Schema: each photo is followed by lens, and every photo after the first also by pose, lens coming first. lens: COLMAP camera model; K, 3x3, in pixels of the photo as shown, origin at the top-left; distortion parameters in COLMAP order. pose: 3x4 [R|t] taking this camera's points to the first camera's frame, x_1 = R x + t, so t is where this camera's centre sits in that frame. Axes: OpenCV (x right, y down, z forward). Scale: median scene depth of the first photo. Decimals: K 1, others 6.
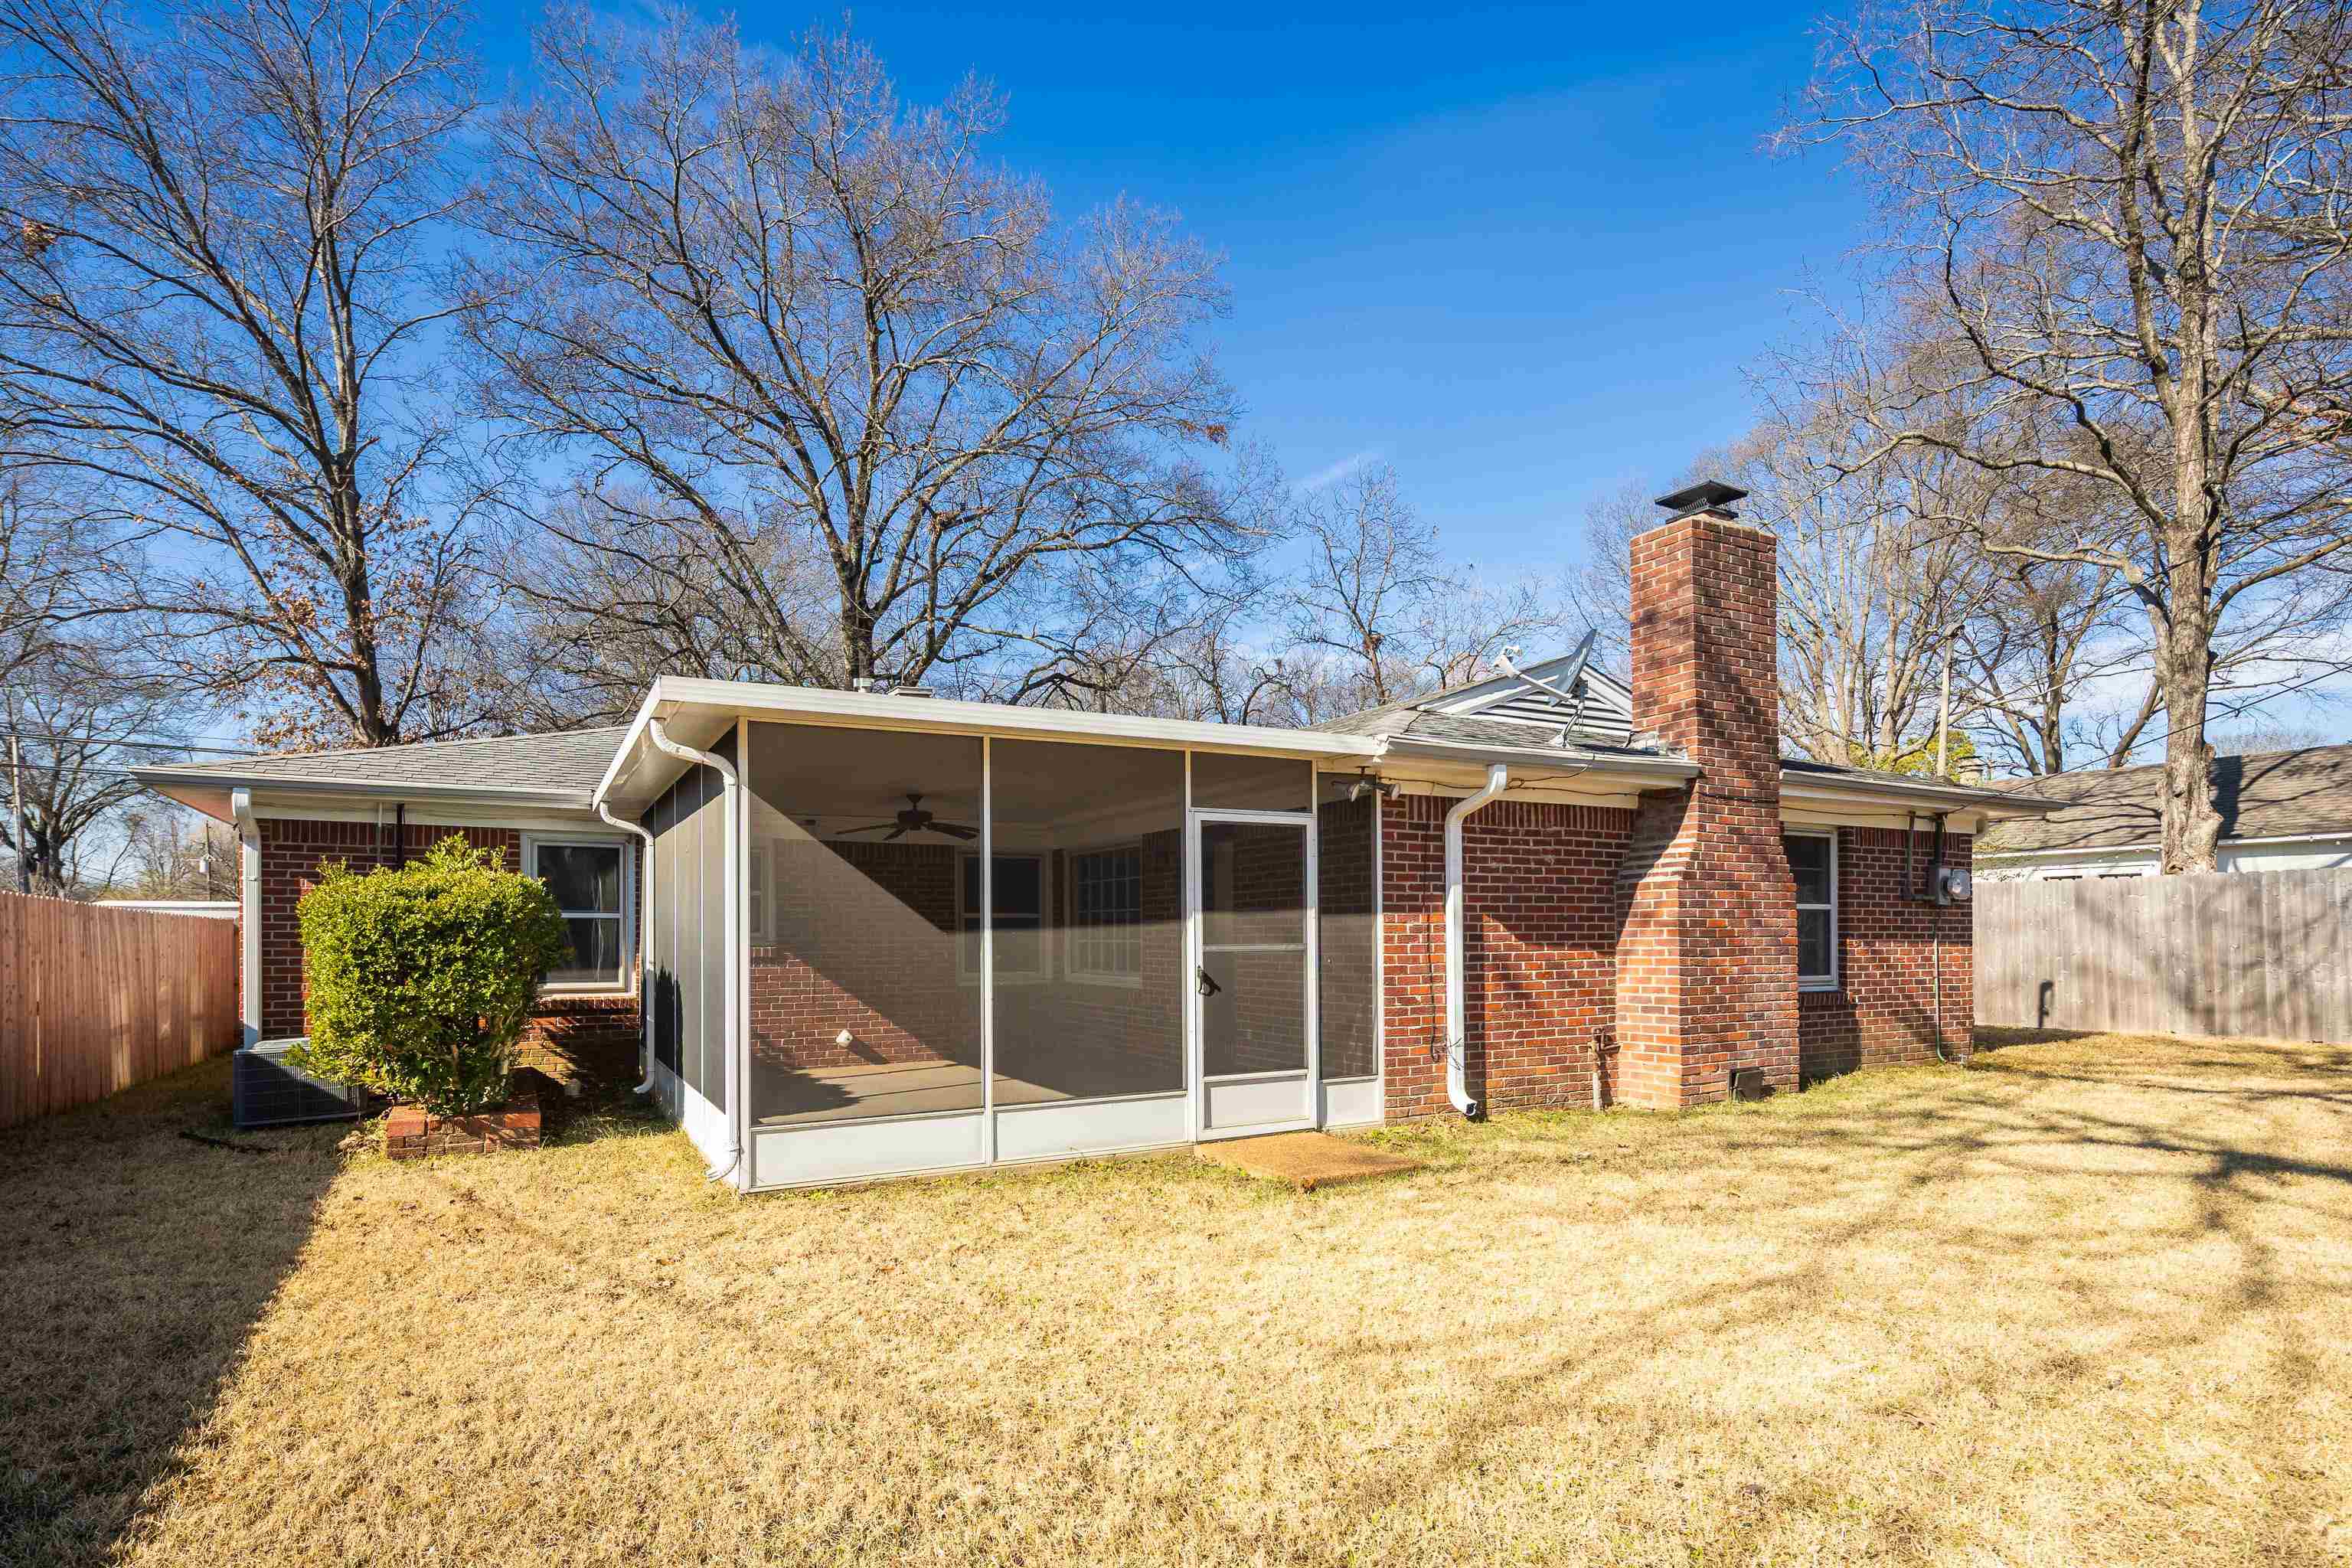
lens RADIAL K [[1142.2, 0, 1107.8], [0, 1142.2, 927.0], [0, 0, 1]] dist [0.004851, -0.000549]
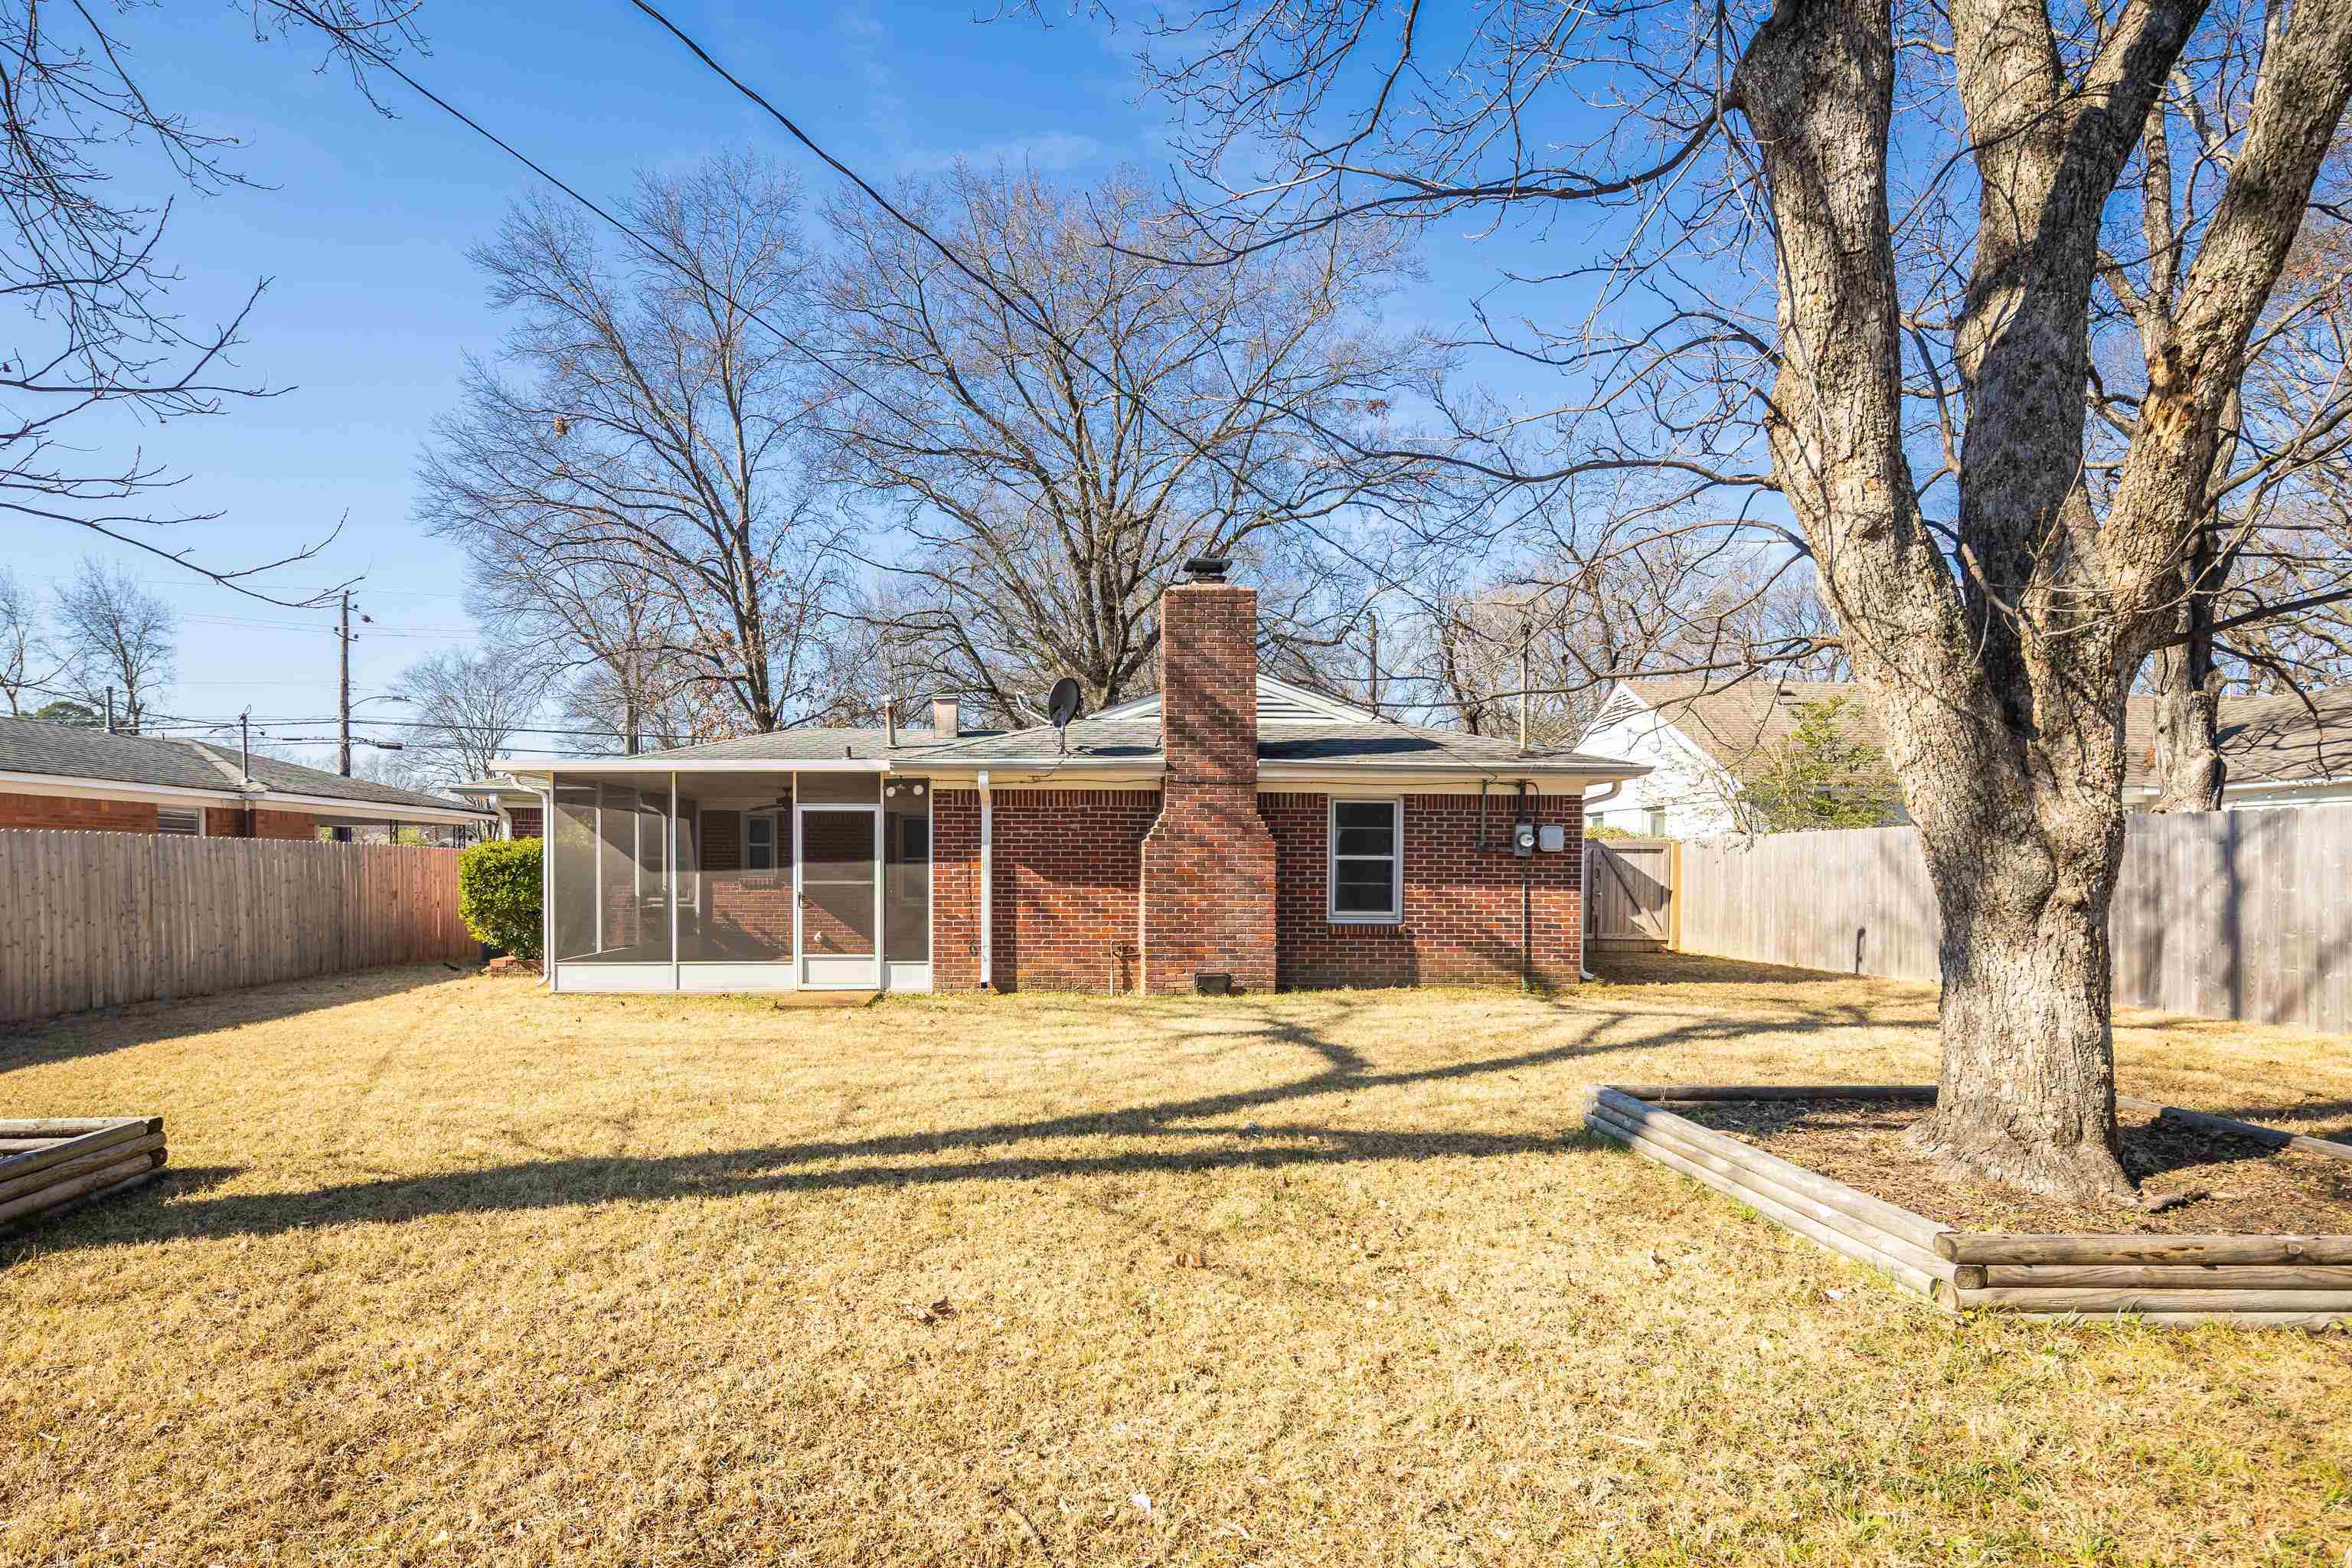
lens RADIAL K [[1142.2, 0, 1074.4], [0, 1142.2, 879.9], [0, 0, 1]] dist [0.004851, -0.000549]
pose [[0.902834, 0.014055, -0.429758, 1.058968], [-0.005791, 0.999772, 0.020530, -0.020758], [0.429949, -0.016046, 0.902710, -0.366881]]
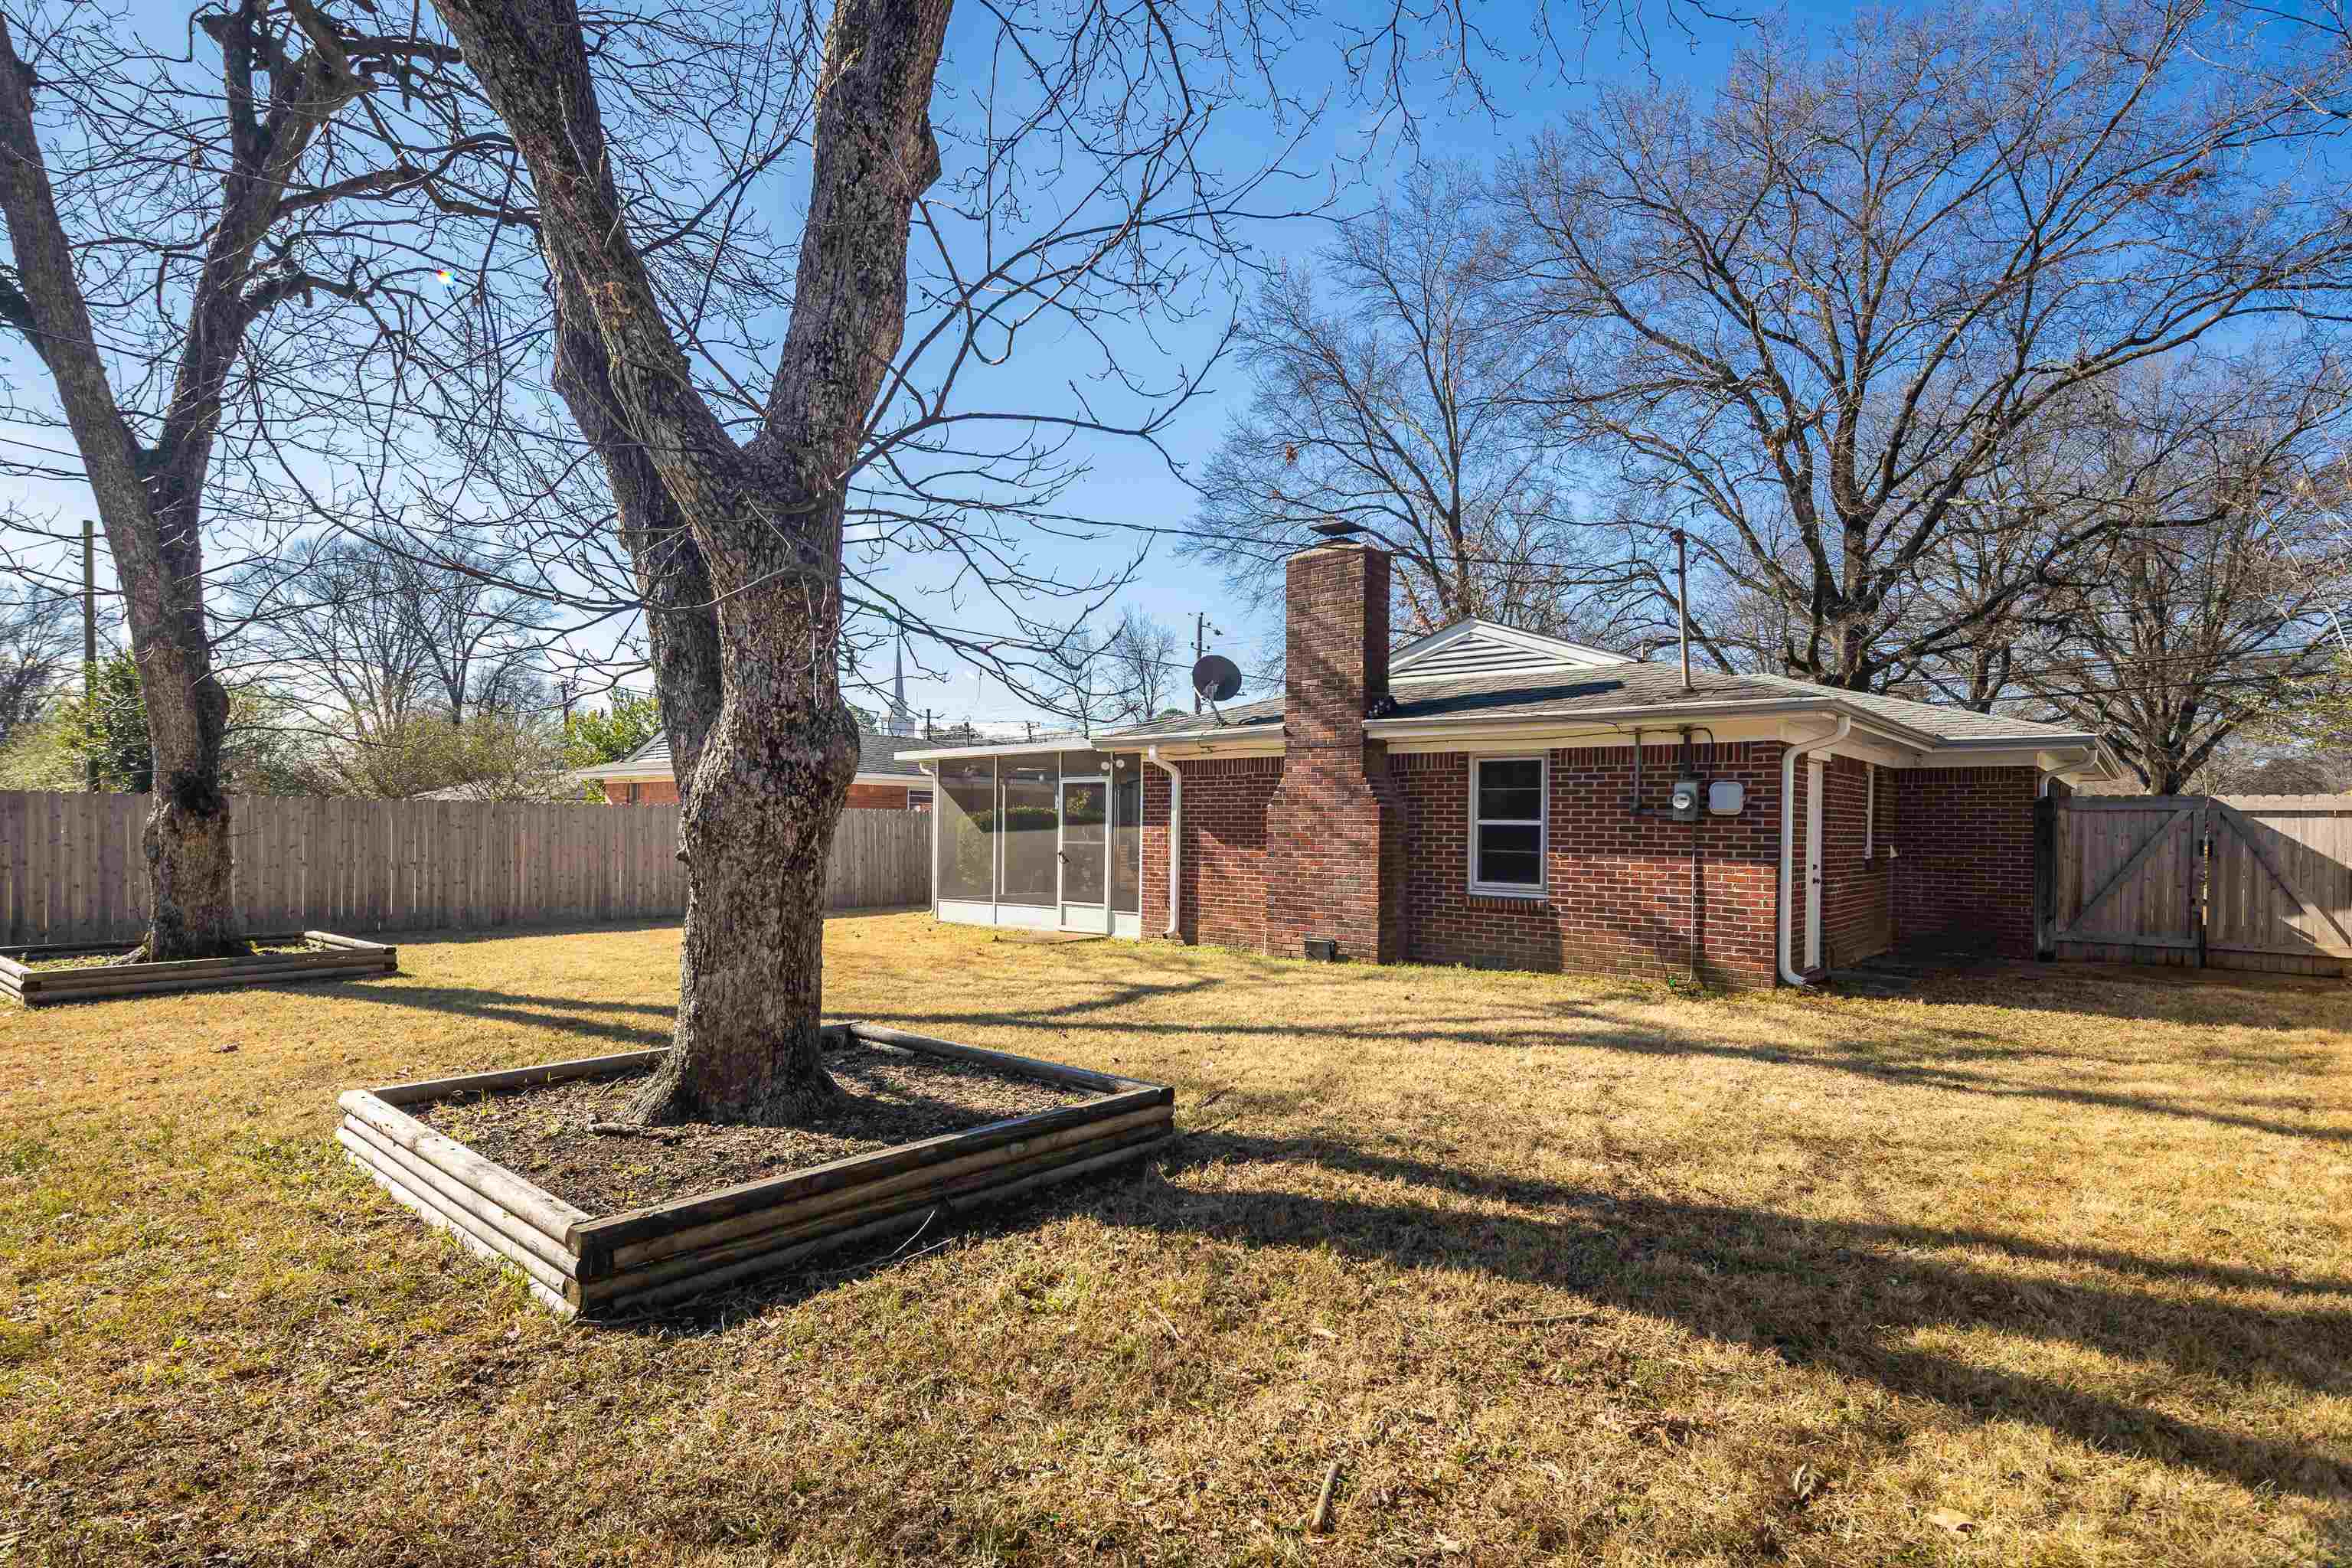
lens RADIAL K [[1142.2, 0, 1177.6], [0, 1142.2, 833.7], [0, 0, 1]] dist [0.004851, -0.000549]
pose [[0.389057, 0.013883, -0.921109, 1.865897], [-0.007261, 0.999902, 0.012004, -0.021433], [0.921185, 0.002018, 0.389119, 0.305835]]
